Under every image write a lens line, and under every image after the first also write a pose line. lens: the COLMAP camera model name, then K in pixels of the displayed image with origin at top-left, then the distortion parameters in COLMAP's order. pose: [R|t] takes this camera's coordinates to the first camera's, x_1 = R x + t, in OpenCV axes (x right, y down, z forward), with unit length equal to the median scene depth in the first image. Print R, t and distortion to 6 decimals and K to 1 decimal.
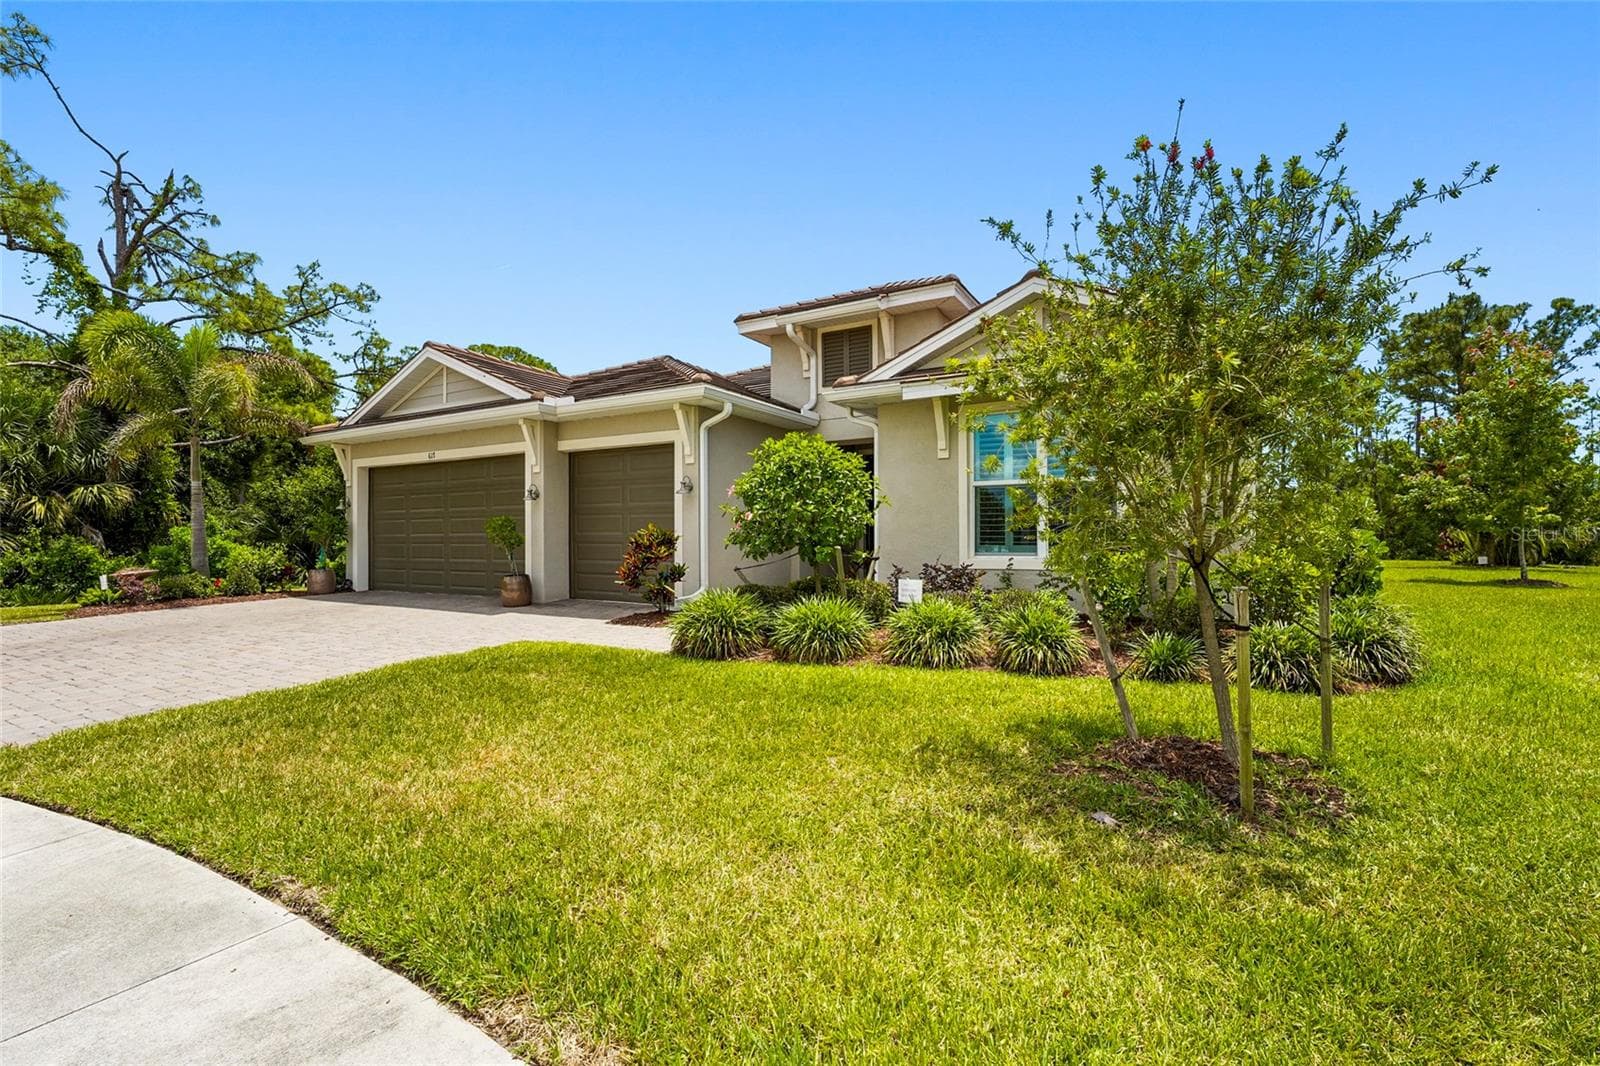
lens RADIAL K [[718.0, 0, 804.2], [0, 718.0, 528.8], [0, 0, 1]] dist [0.001380, 0.000362]
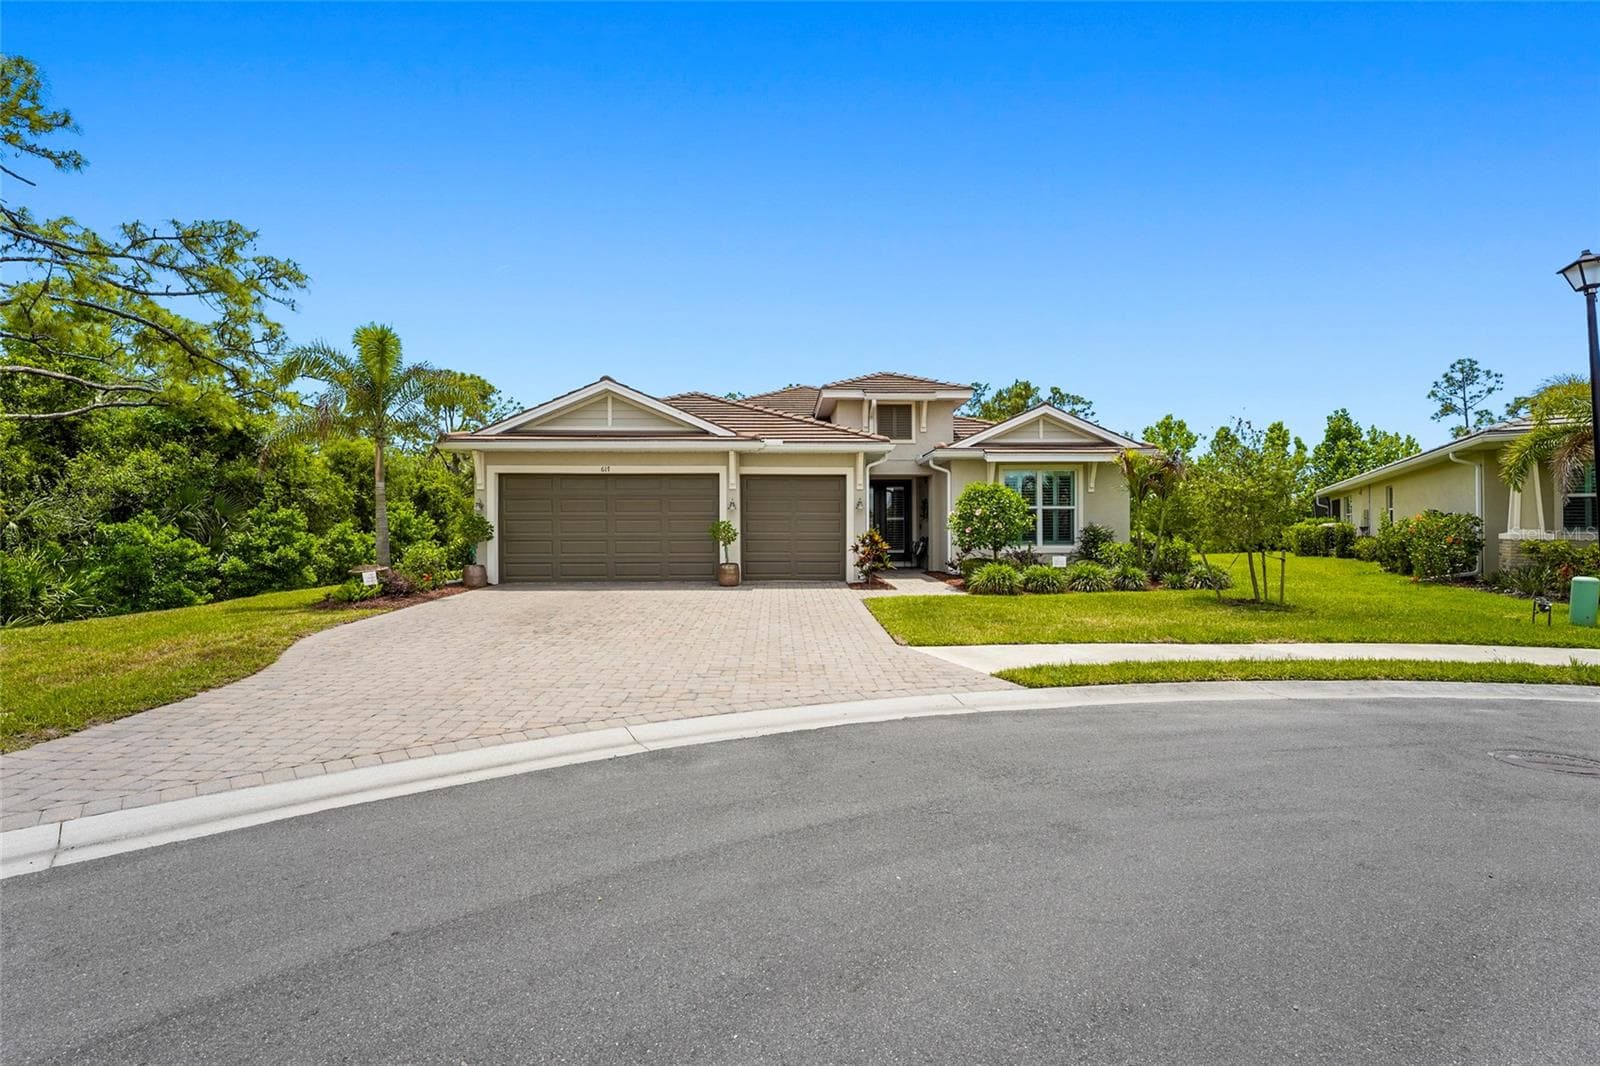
lens RADIAL K [[718.0, 0, 811.2], [0, 718.0, 532.5], [0, 0, 1]] dist [0.001380, 0.000362]
pose [[0.836678, -0.002709, 0.547689, -0.960489], [-0.004847, 0.999912, 0.012351, -0.011593], [-0.547674, -0.012989, 0.836591, -0.234284]]
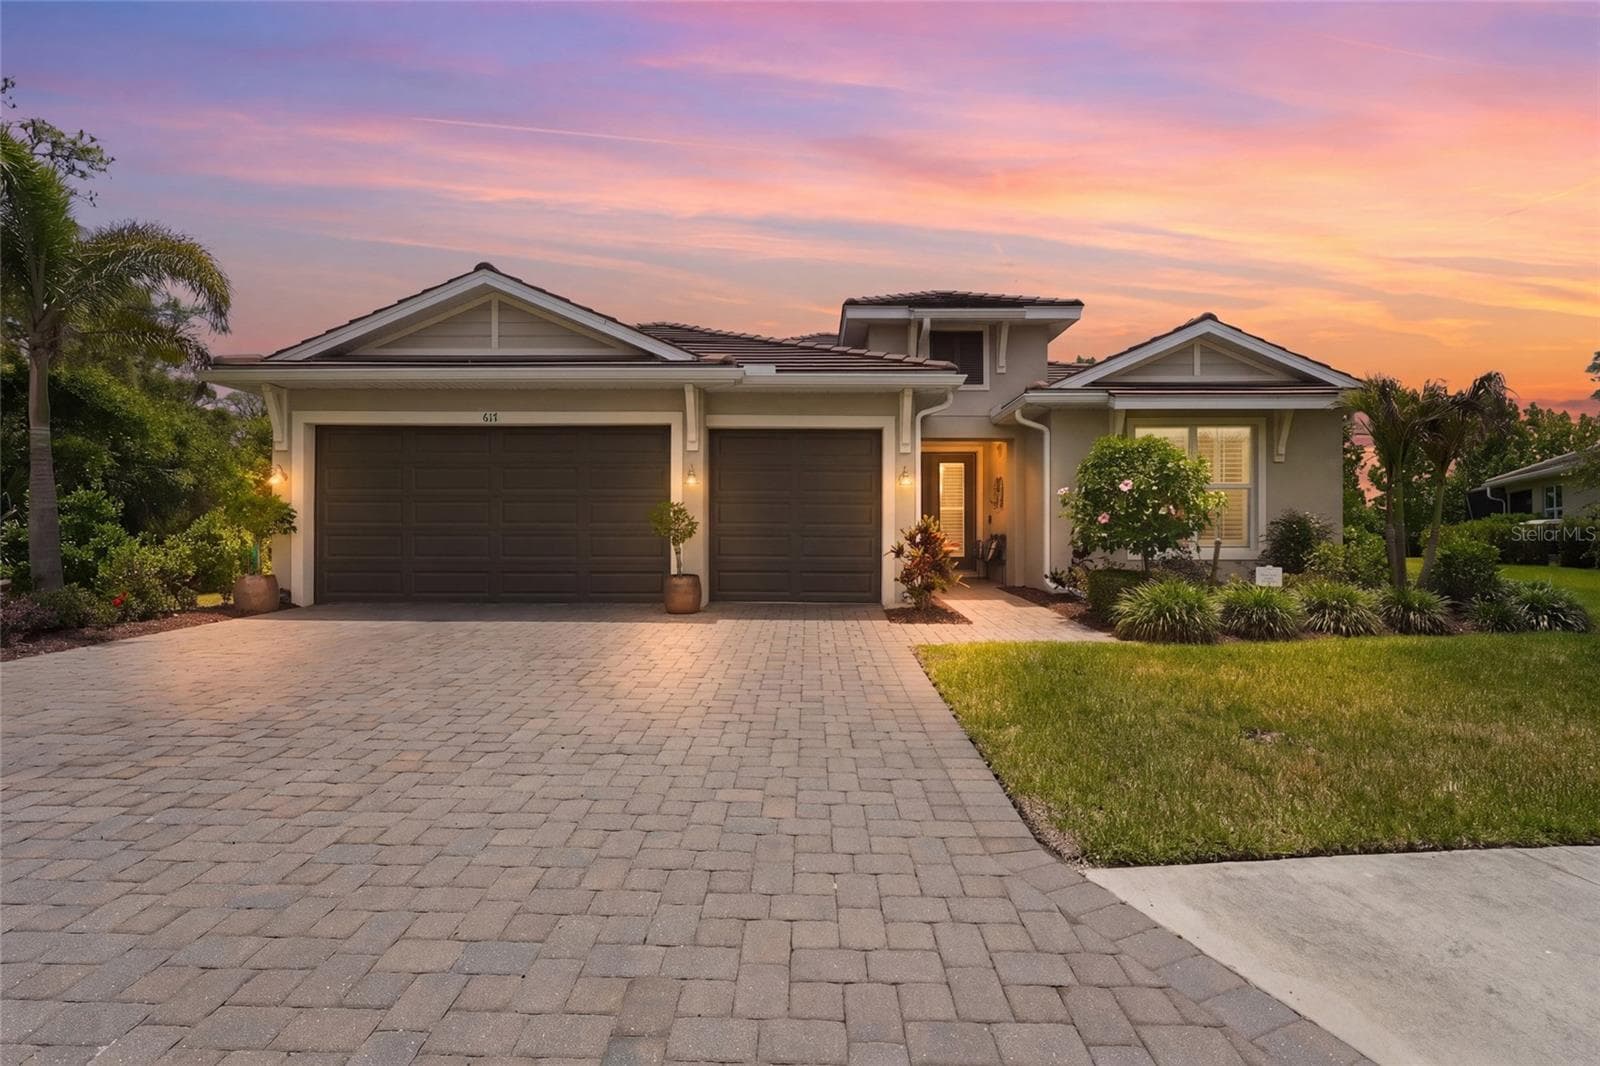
lens RADIAL K [[718.0, 0, 810.4], [0, 718.0, 528.1], [0, 0, 1]] dist [0.001380, 0.000362]
pose [[0.863000, 0.005297, 0.505177, -0.646012], [-0.008842, 0.999950, 0.004620, 0.006647], [-0.505127, -0.008454, 0.863004, 0.199443]]
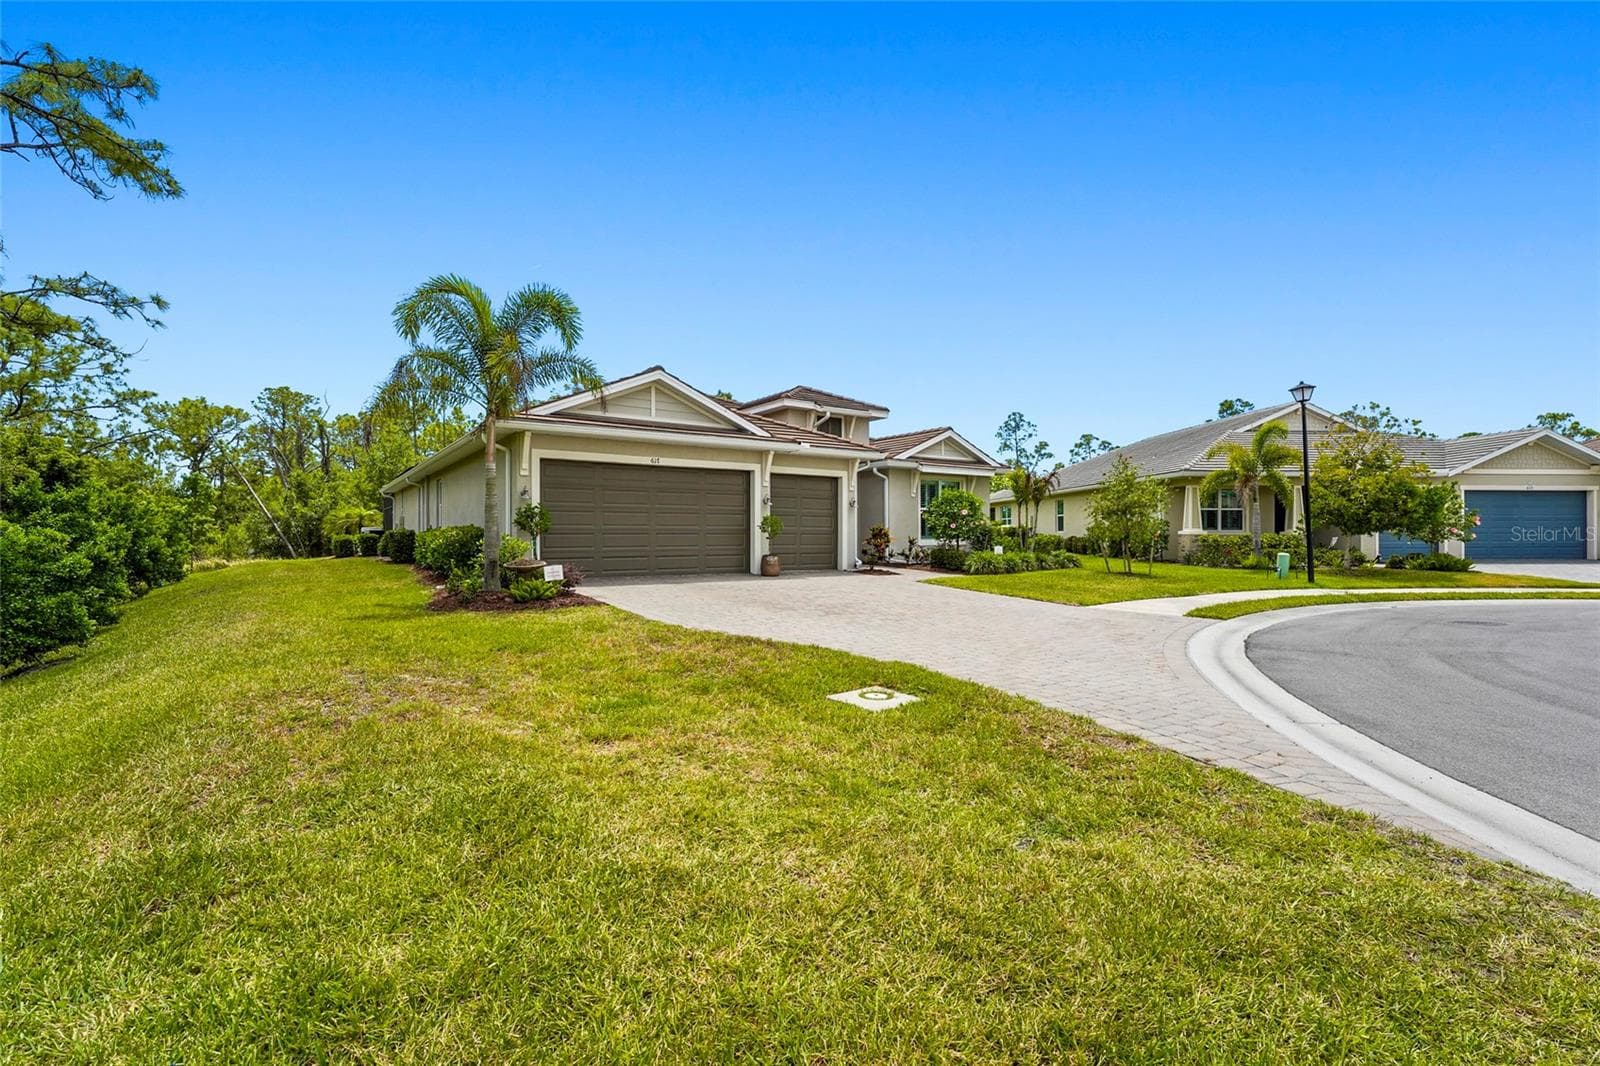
lens RADIAL K [[718.0, 0, 808.6], [0, 718.0, 528.9], [0, 0, 1]] dist [0.001380, 0.000362]
pose [[0.405662, 0.005652, 0.914005, -1.616898], [-0.014203, 0.999899, 0.000120, 0.008859], [-0.913913, -0.013030, 0.405702, 0.299064]]
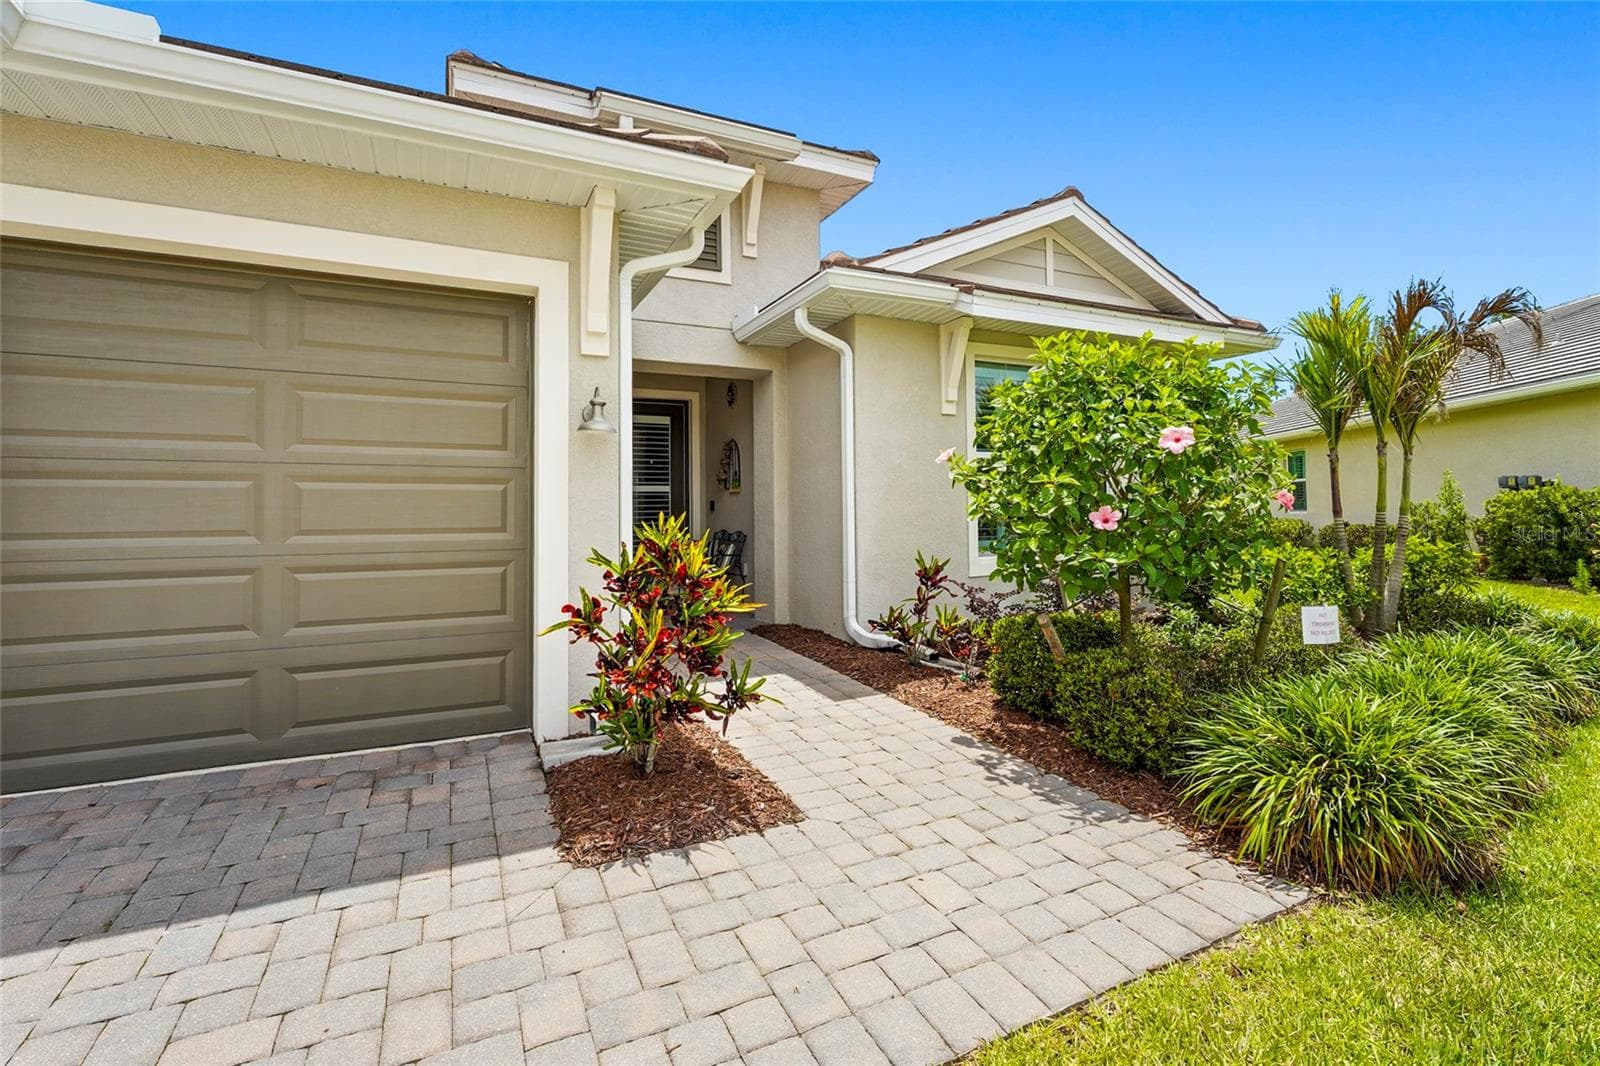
lens RADIAL K [[718.0, 0, 806.1], [0, 718.0, 478.6], [0, 0, 1]] dist [0.001380, 0.000362]
pose [[0.547614, 0.027579, 0.836277, -0.362411], [-0.000248, 0.999462, -0.032798, -0.007949], [-0.836731, 0.017753, 0.547326, 0.589561]]
